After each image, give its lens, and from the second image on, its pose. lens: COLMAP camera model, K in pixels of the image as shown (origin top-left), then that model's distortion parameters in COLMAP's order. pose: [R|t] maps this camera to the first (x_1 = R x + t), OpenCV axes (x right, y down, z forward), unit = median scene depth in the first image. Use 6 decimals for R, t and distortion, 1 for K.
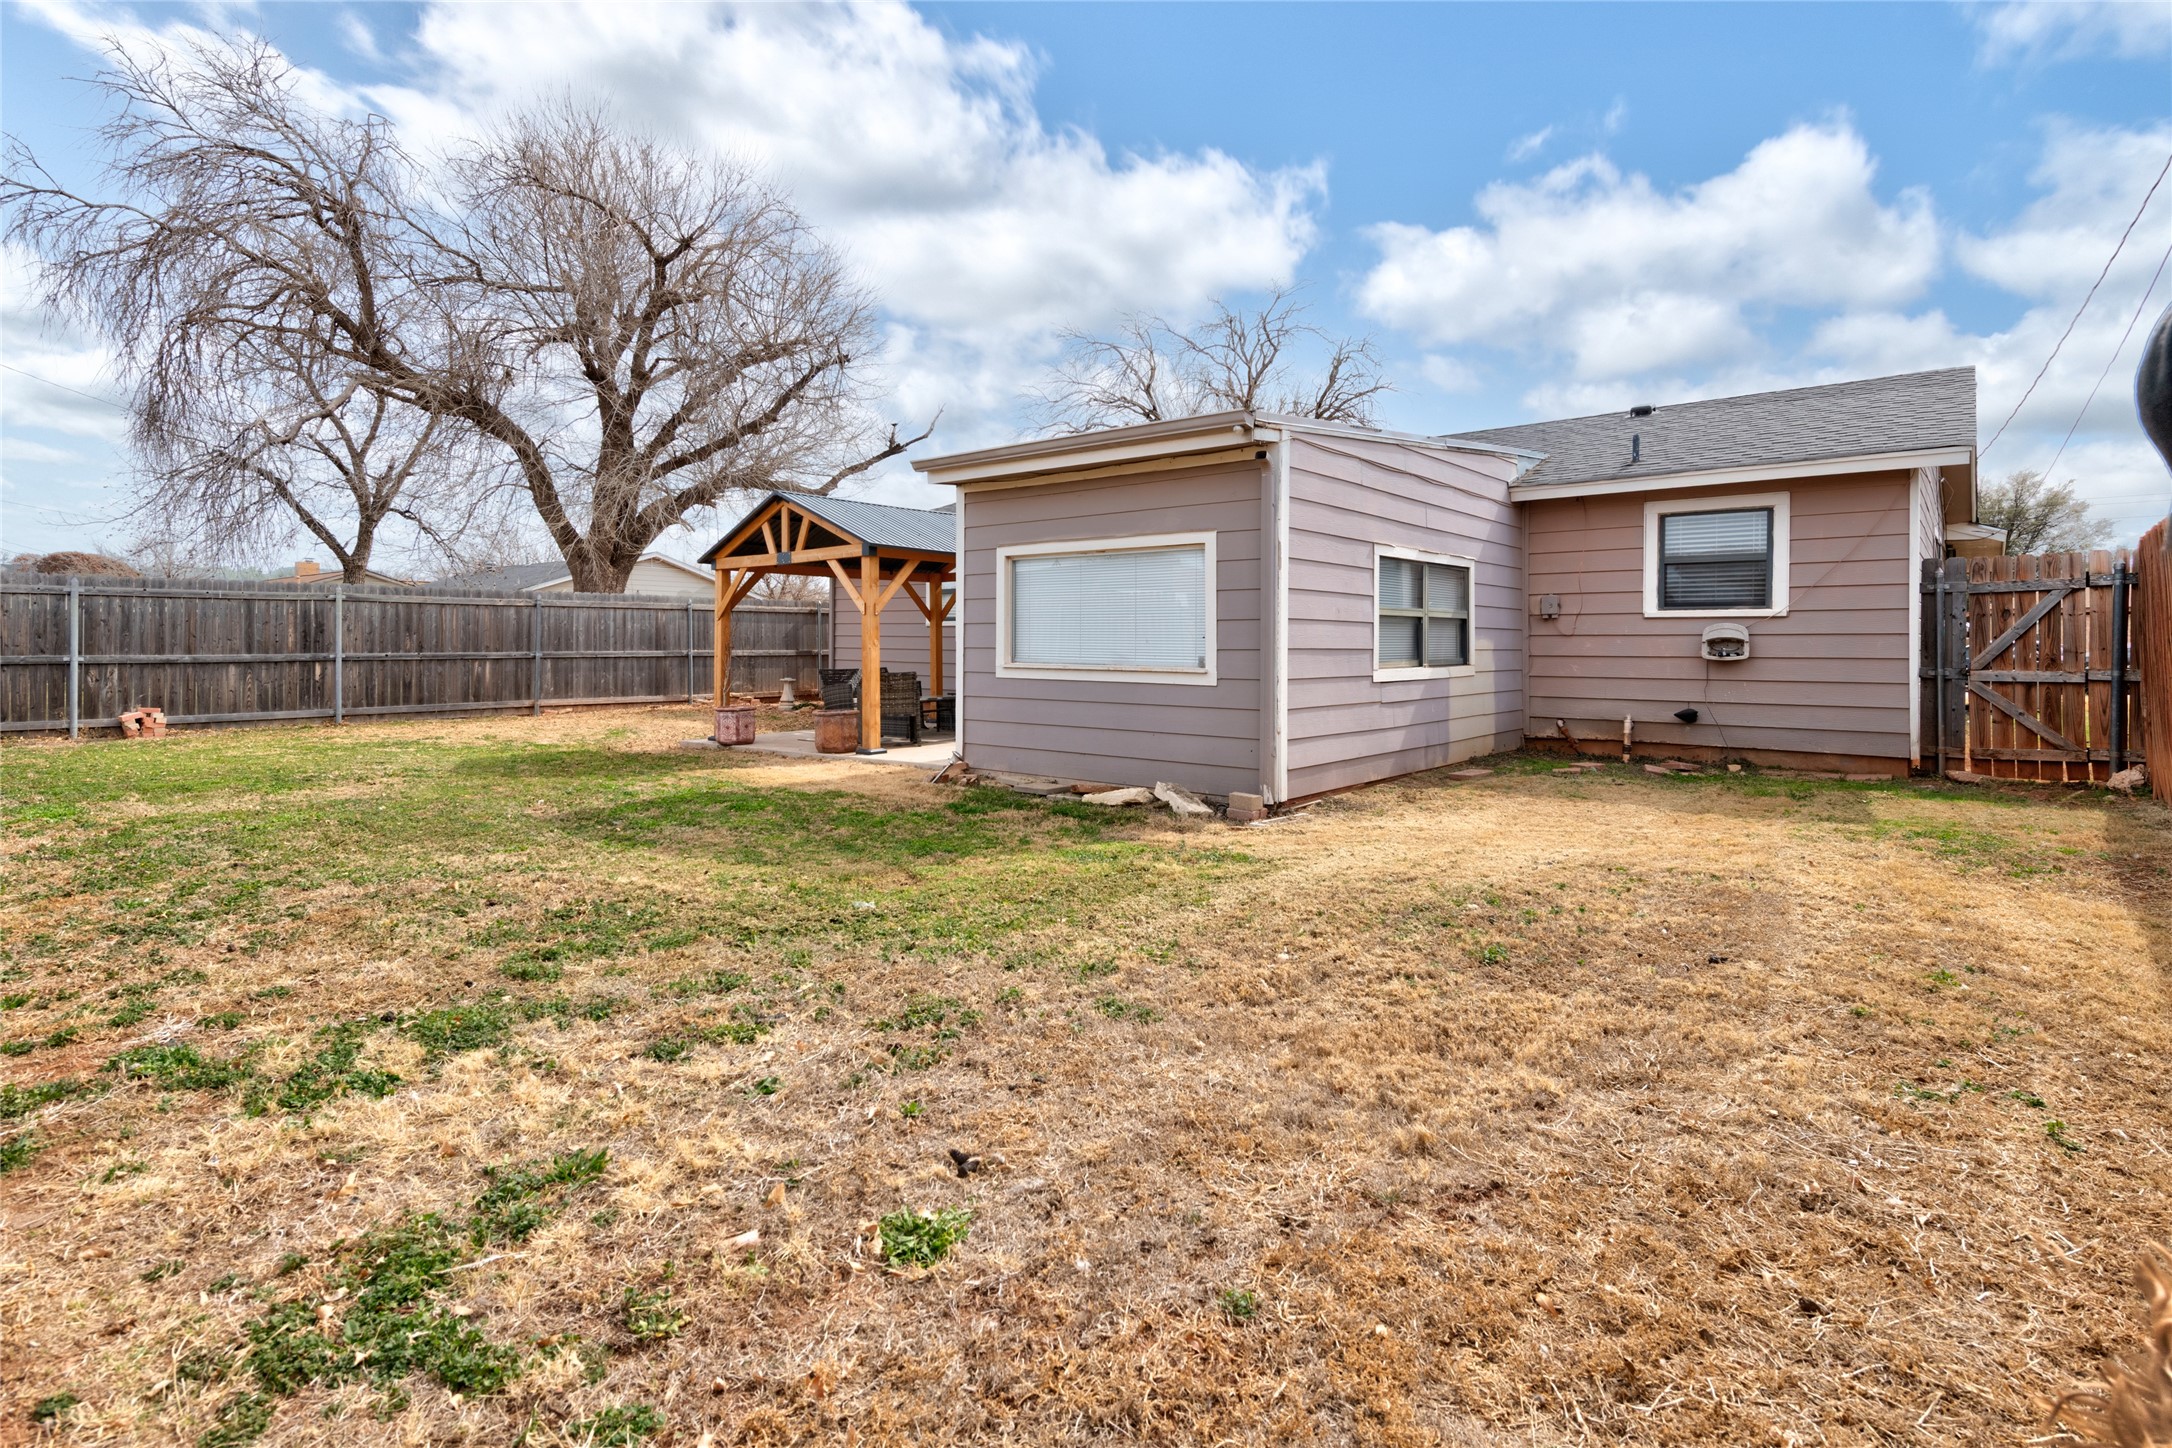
lens RADIAL K [[1042.1, 0, 1087.4], [0, 1042.1, 635.2], [0, 0, 1]] dist [-0.000066, -0.000011]
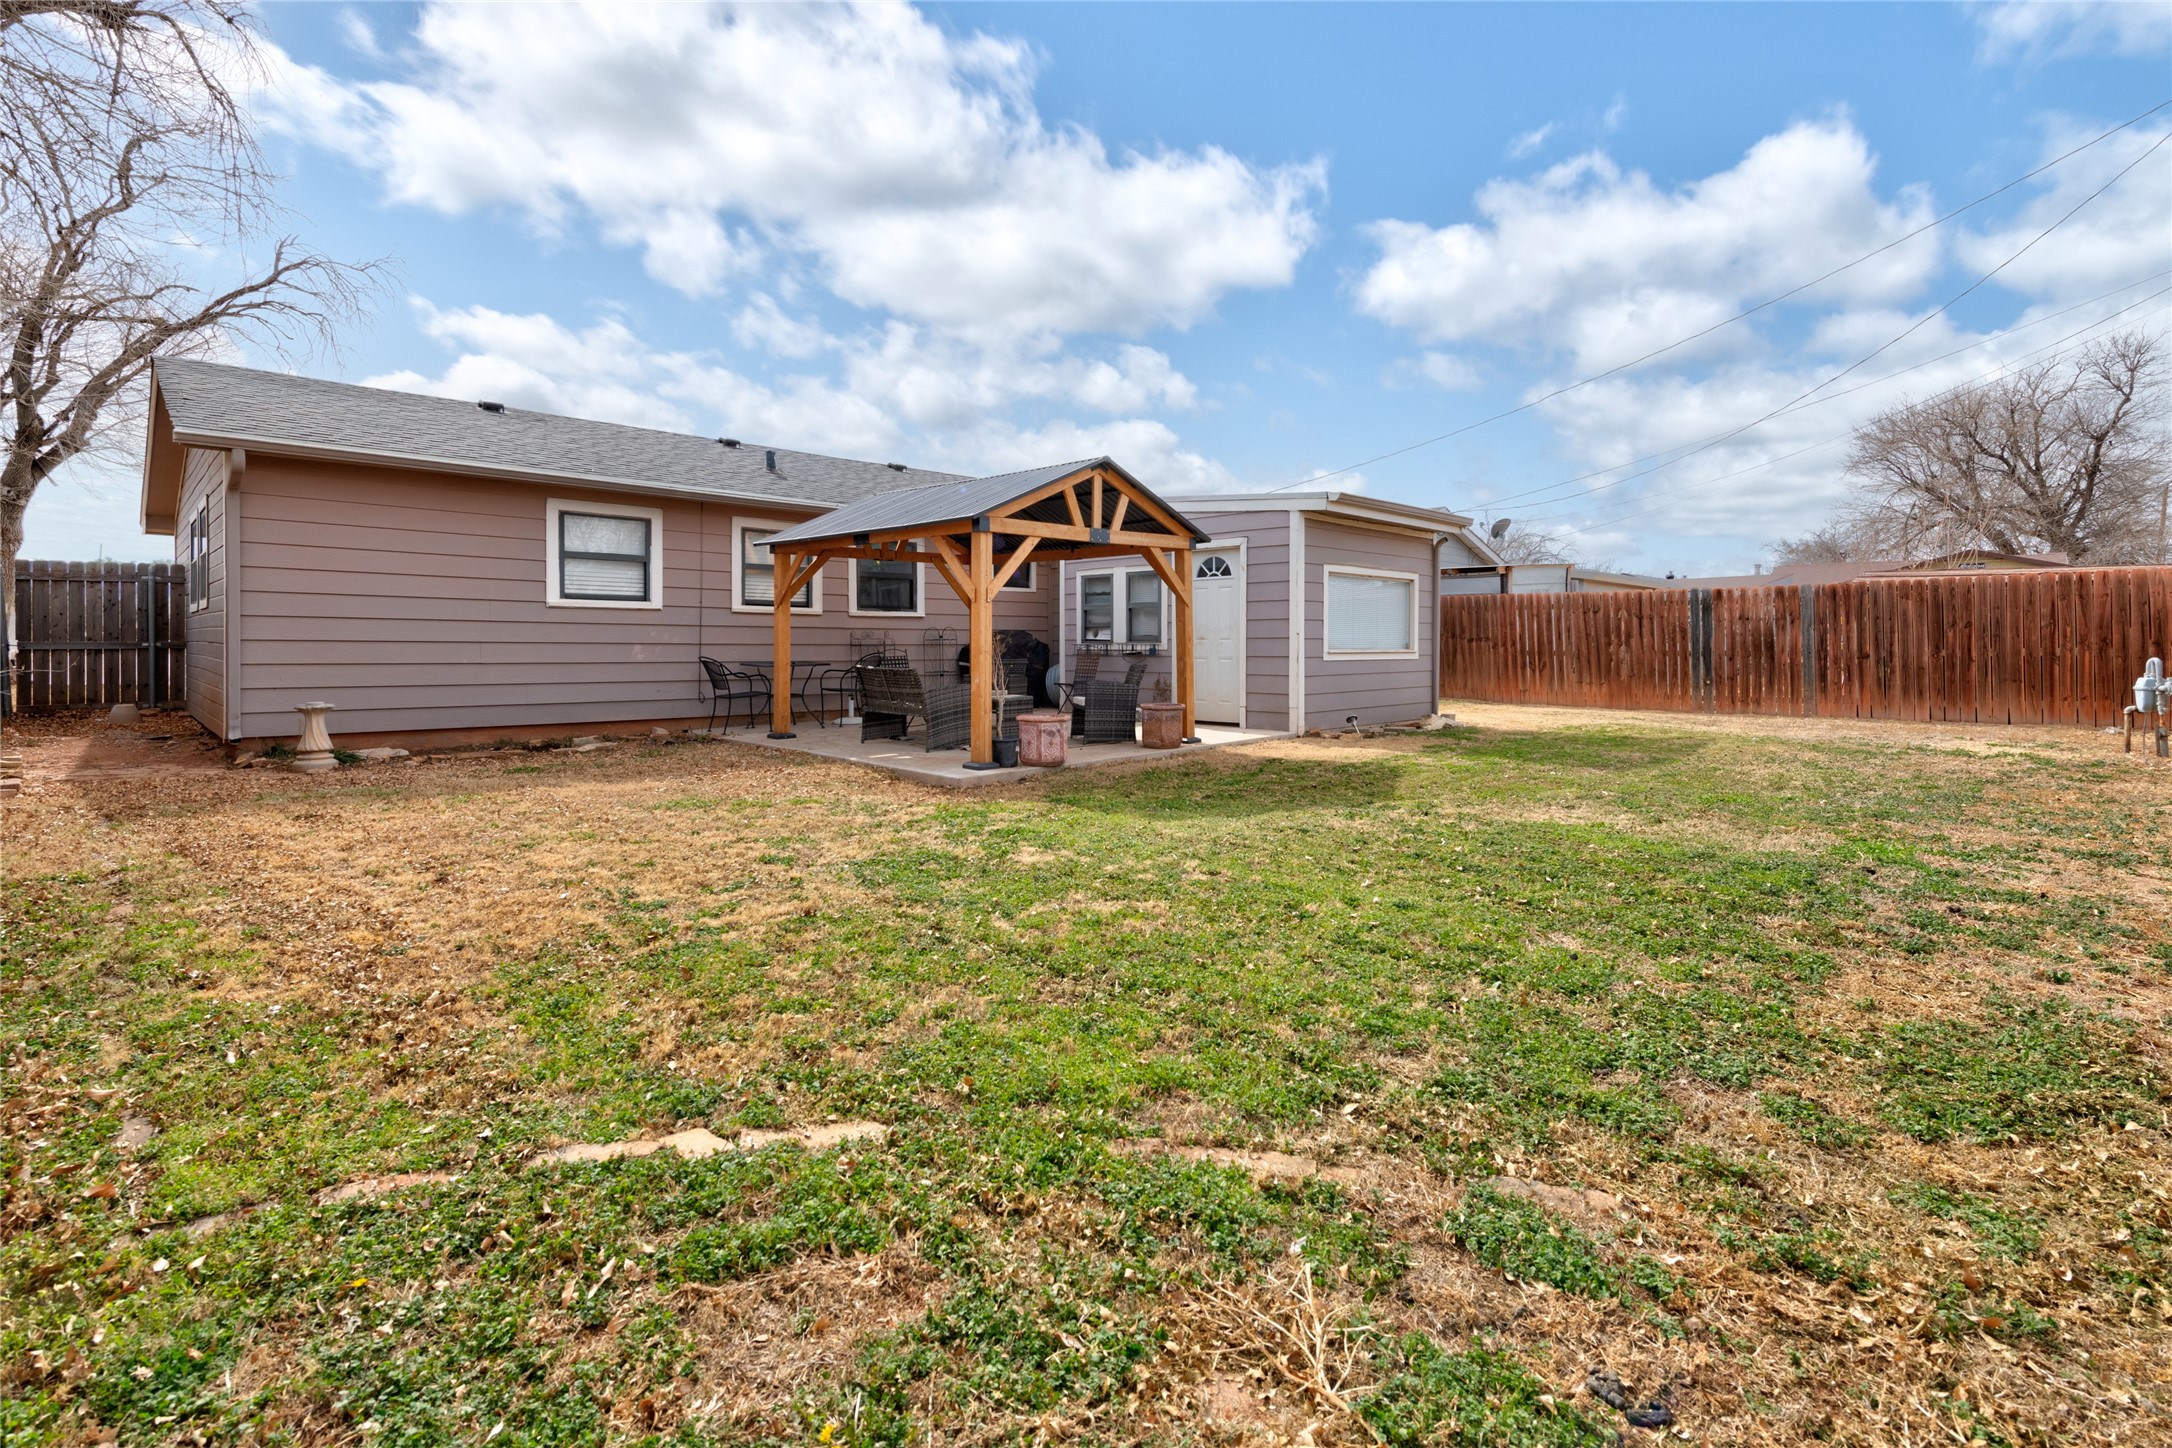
lens RADIAL K [[989.0, 0, 1086.2], [0, 989.0, 652.6], [0, 0, 1]] dist [0.009702, -0.000476]
pose [[0.090899, -0.019855, 0.995662, -1.102170], [-0.005608, 0.999775, 0.020449, 0.004622], [-0.995844, -0.007443, 0.090767, 0.944492]]
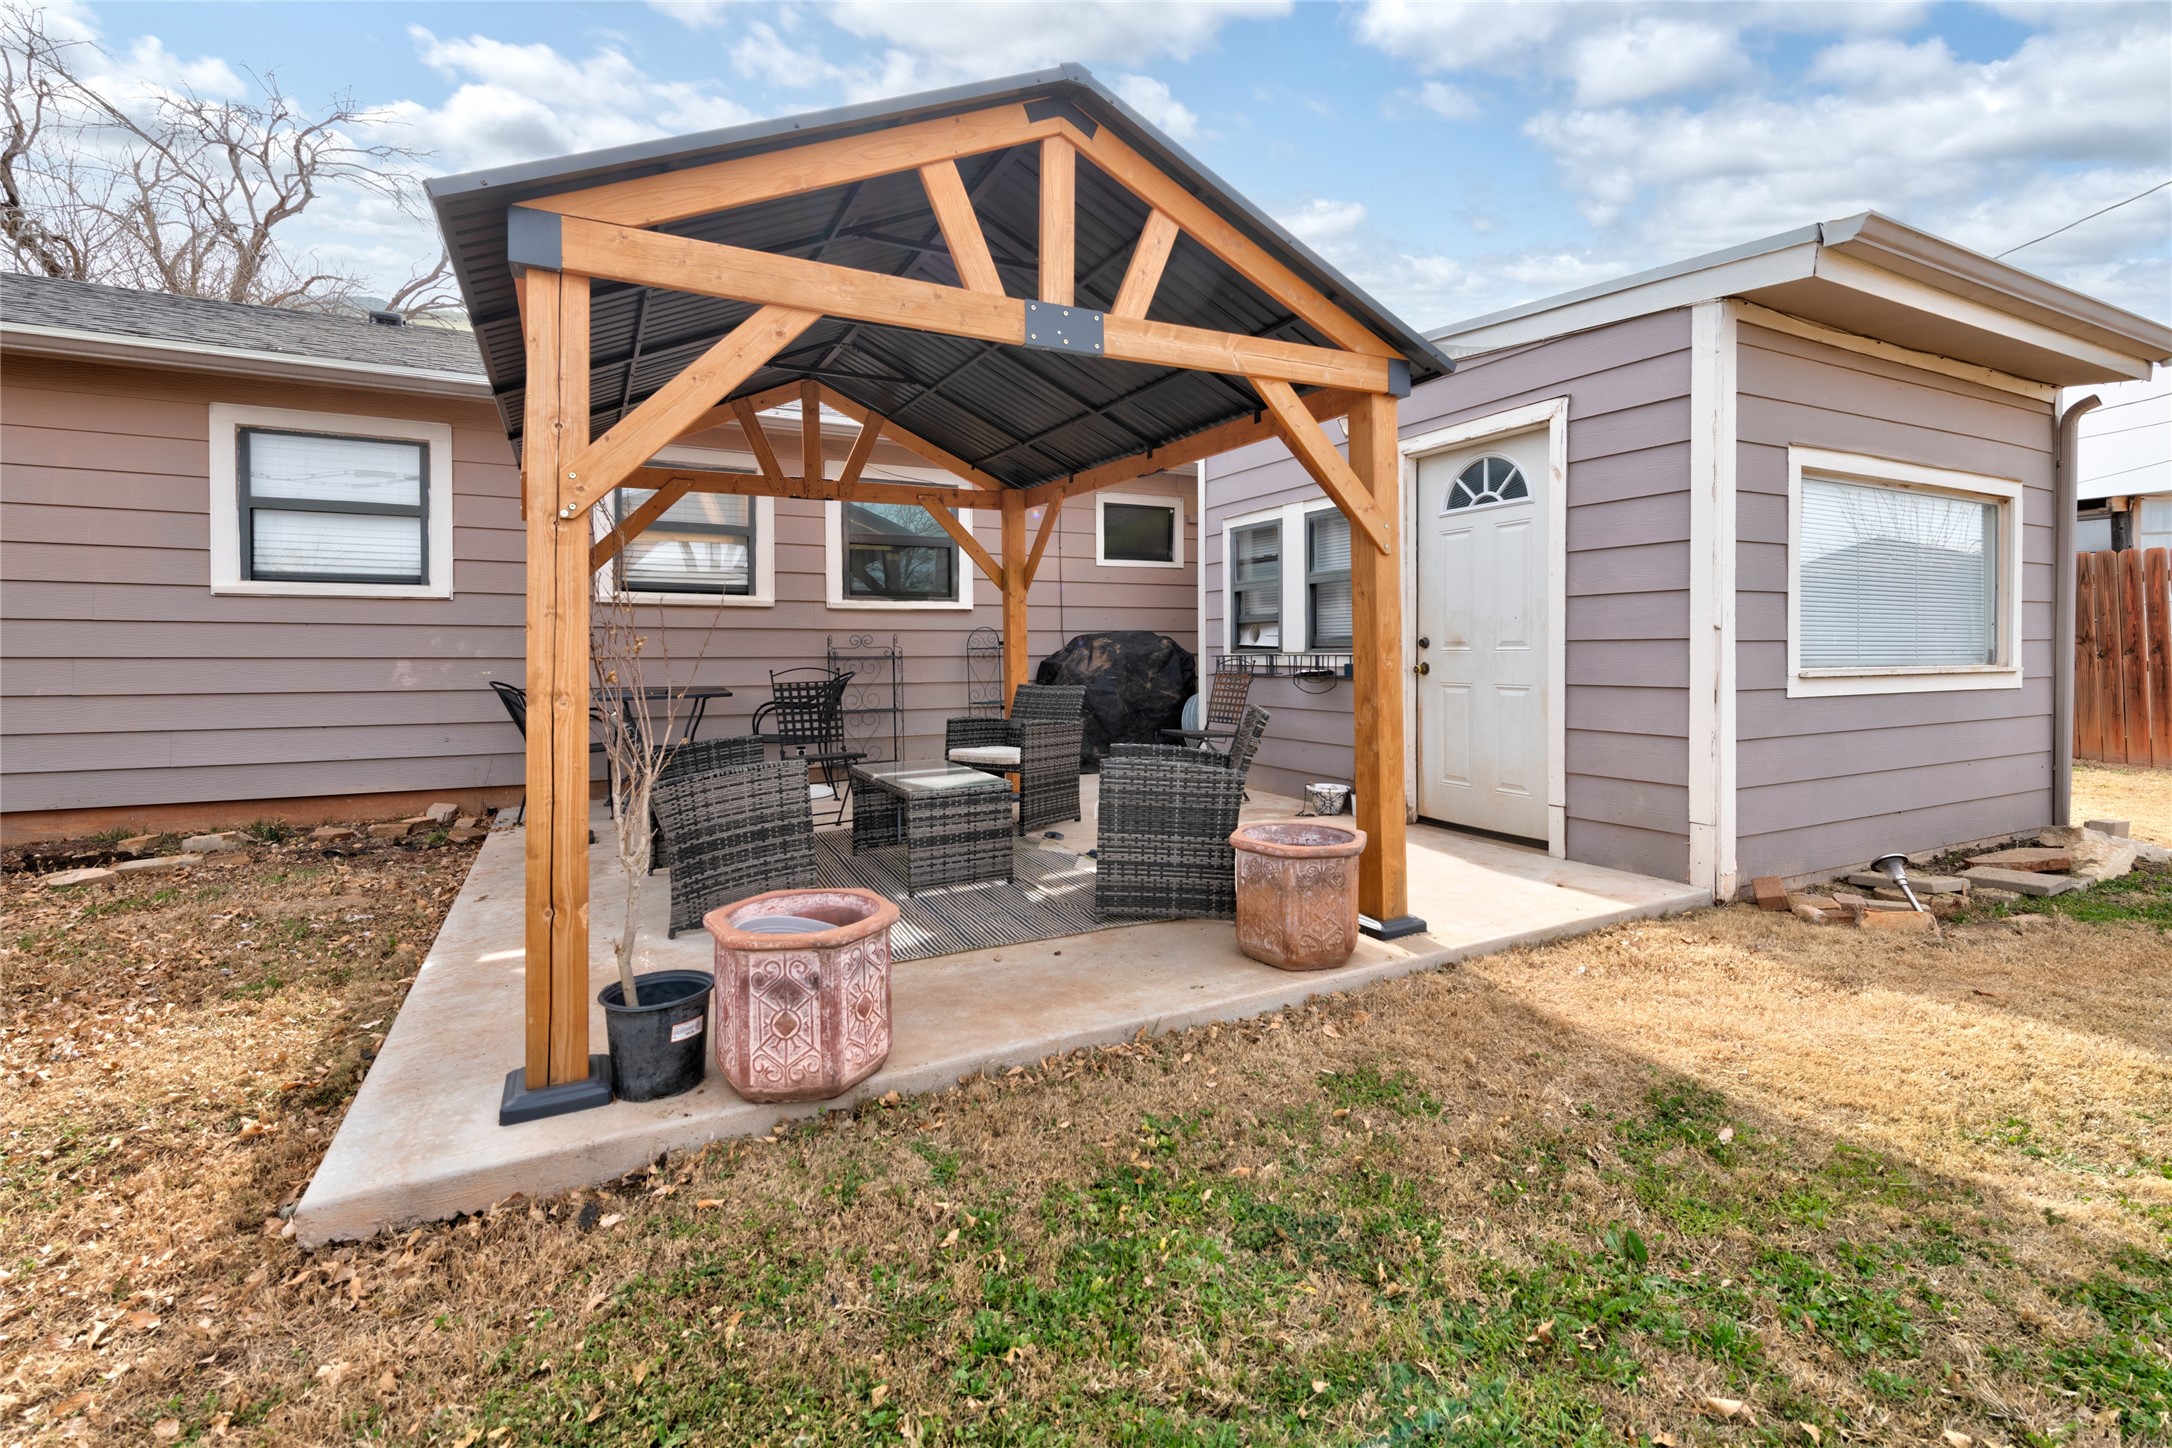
lens RADIAL K [[989.0, 0, 1086.2], [0, 989.0, 652.6], [0, 0, 1]] dist [0.009702, -0.000476]
pose [[0.376084, -0.014421, 0.926473, -0.535818], [0.002909, 0.999892, 0.014382, 0.007941], [-0.926581, -0.002713, 0.376086, 0.903199]]
